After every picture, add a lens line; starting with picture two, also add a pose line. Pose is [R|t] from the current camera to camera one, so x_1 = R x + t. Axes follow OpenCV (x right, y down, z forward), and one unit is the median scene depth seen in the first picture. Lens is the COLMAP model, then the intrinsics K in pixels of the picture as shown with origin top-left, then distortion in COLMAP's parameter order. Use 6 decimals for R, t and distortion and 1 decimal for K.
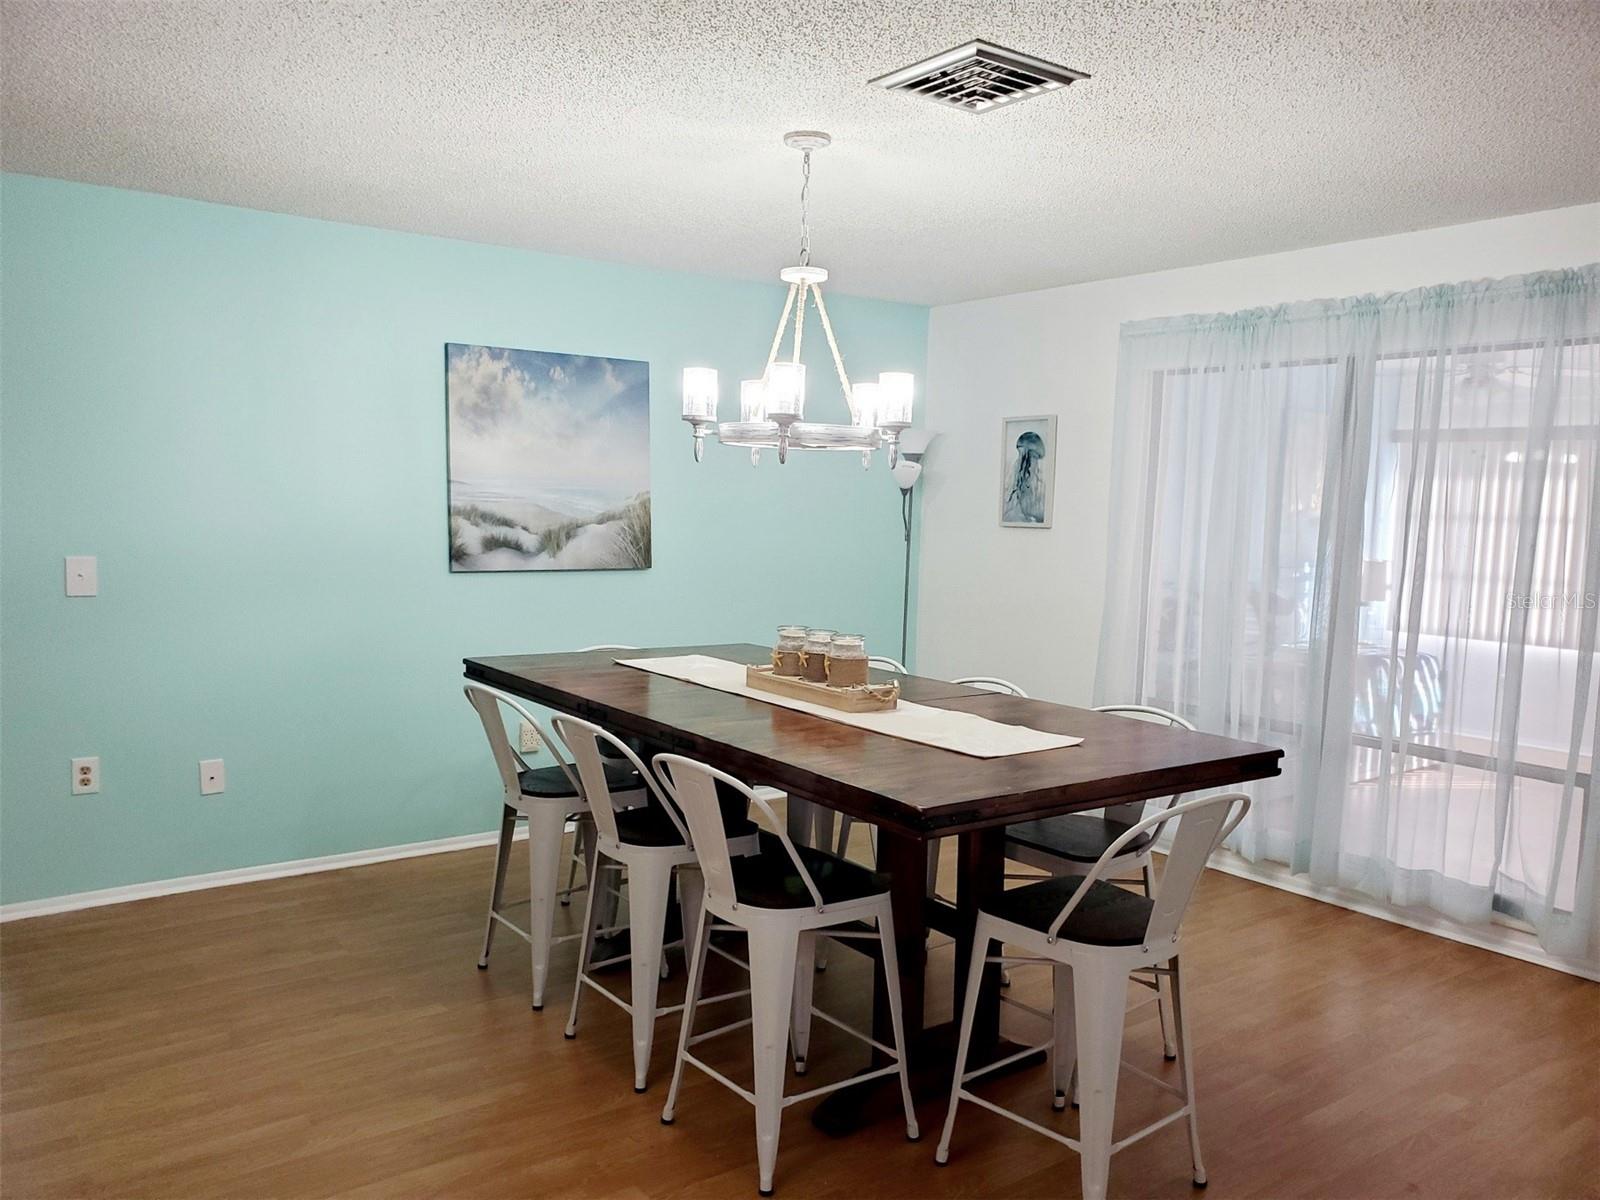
lens RADIAL K [[1249.8, 0, 800.0], [0, 1249.8, 600.0], [0, 0, 1]] dist [0.088107, -0.148746]
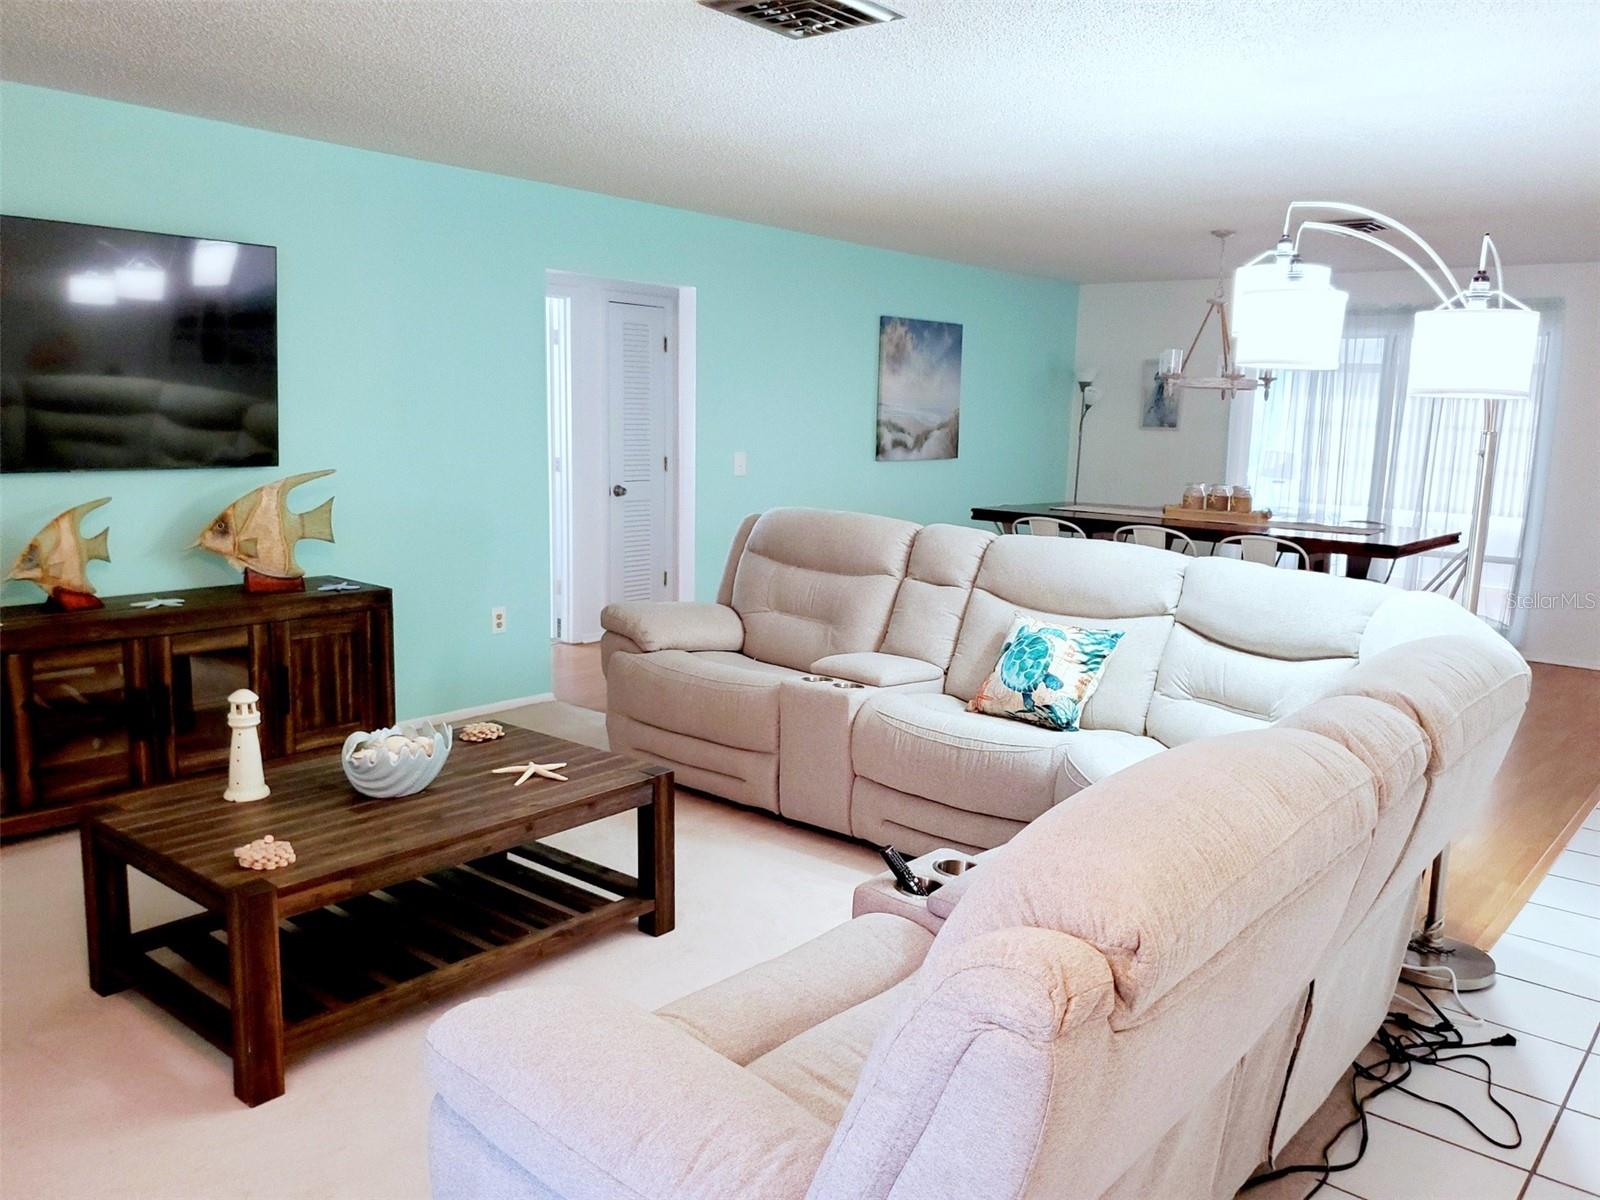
lens RADIAL K [[1249.8, 0, 800.0], [0, 1249.8, 600.0], [0, 0, 1]] dist [0.088107, -0.148746]
pose [[0.969424, -0.046083, 0.241027, -0.747185], [0.027858, 0.996526, 0.078486, 0.024472], [-0.243807, -0.069371, 0.967340, -0.510627]]
